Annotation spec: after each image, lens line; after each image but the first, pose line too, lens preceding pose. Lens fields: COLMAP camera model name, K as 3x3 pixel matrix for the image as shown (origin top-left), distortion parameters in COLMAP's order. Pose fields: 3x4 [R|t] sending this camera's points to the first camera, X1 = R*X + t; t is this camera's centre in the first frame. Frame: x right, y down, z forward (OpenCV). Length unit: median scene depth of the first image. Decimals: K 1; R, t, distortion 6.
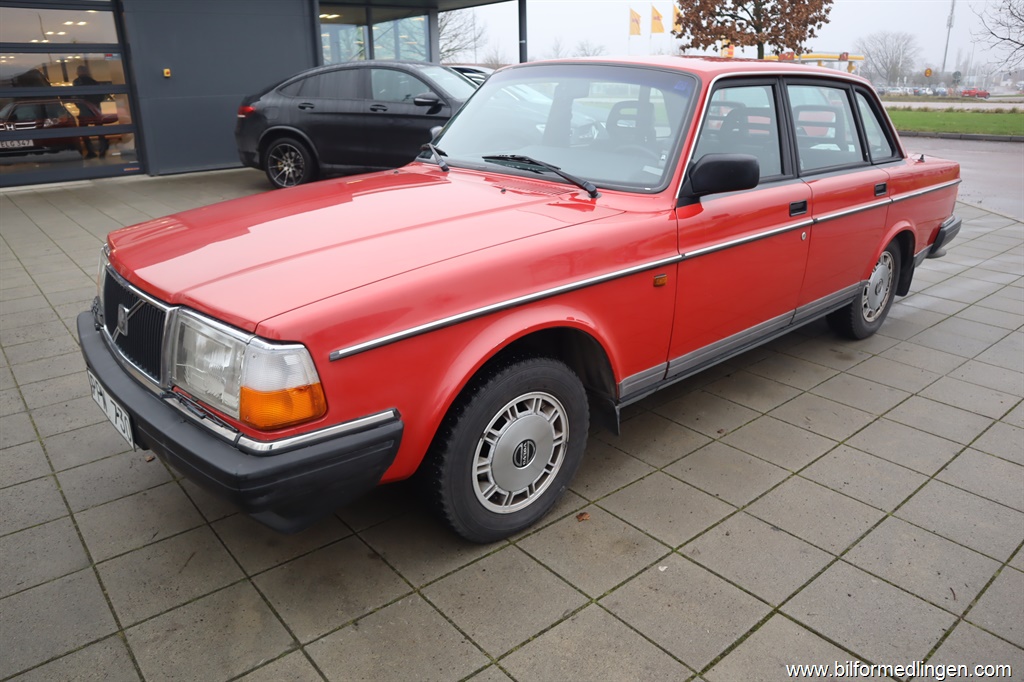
lens RADIAL K [[729.6, 0, 510.3], [0, 729.6, 343.2], [0, 0, 1]] dist [-0.112419, 0.073674]
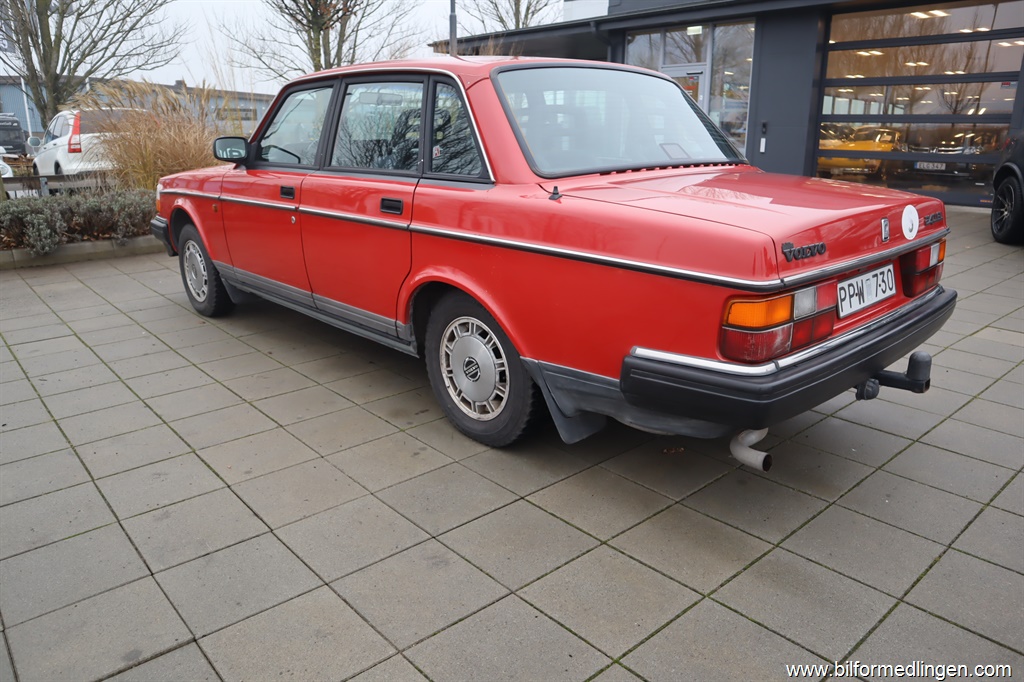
lens RADIAL K [[729.6, 0, 510.3], [0, 729.6, 343.2], [0, 0, 1]] dist [-0.112419, 0.073674]
pose [[0.027864, 0.297040, -0.954458, 1.966682], [-0.344478, 0.899194, 0.269785, -0.504118], [0.938381, 0.321273, 0.127379, 1.574665]]
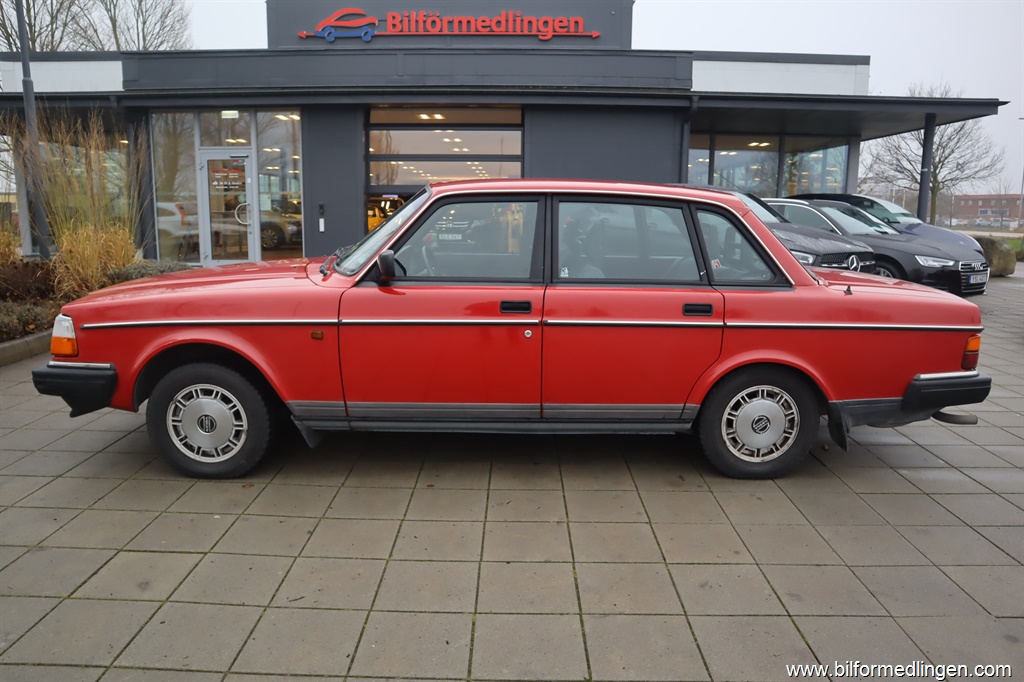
lens RADIAL K [[729.6, 0, 510.3], [0, 729.6, 343.2], [0, 0, 1]] dist [-0.112419, 0.073674]
pose [[0.762185, 0.143042, -0.631358, 1.401203], [-0.241893, 0.967568, -0.072802, -0.060635], [0.600468, 0.208209, 0.772066, 0.153103]]
